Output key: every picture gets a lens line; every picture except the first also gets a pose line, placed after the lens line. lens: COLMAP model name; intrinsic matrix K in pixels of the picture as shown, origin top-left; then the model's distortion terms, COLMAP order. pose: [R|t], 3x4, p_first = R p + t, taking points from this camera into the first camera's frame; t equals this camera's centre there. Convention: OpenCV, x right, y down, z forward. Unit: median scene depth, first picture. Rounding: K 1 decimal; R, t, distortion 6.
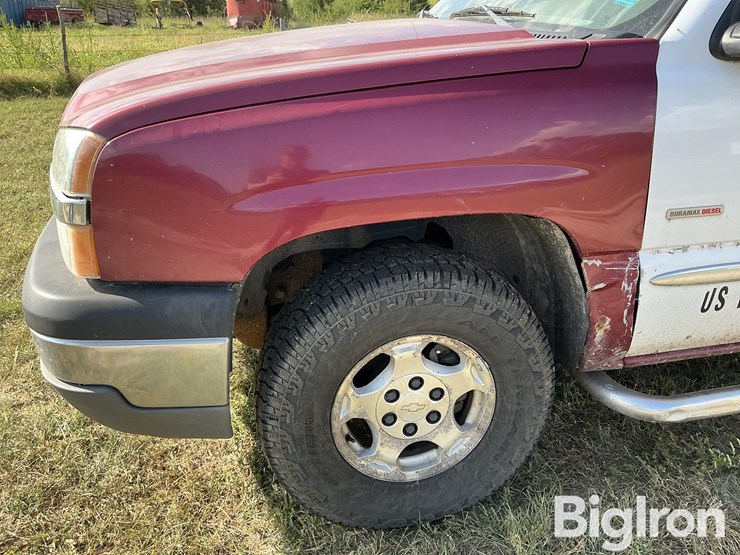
lens RADIAL K [[634.2, 0, 372.6], [0, 634.2, 273.8], [0, 0, 1]] dist [0.101467, -0.197624]
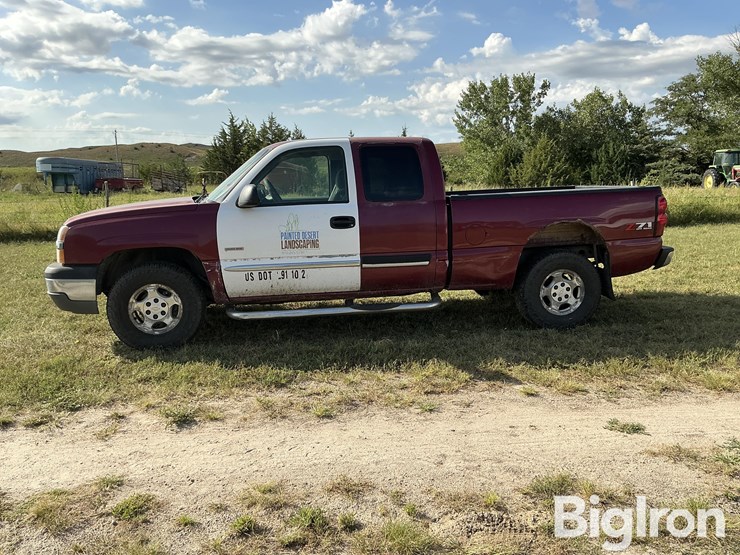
lens RADIAL K [[634.2, 0, 381.7], [0, 634.2, 270.2], [0, 0, 1]] dist [0.101467, -0.197624]
pose [[0.997889, -0.002609, -0.064886, 1.453457], [-0.012908, 0.971285, -0.237569, 0.792688], [0.063643, 0.237905, 0.969201, -2.189807]]
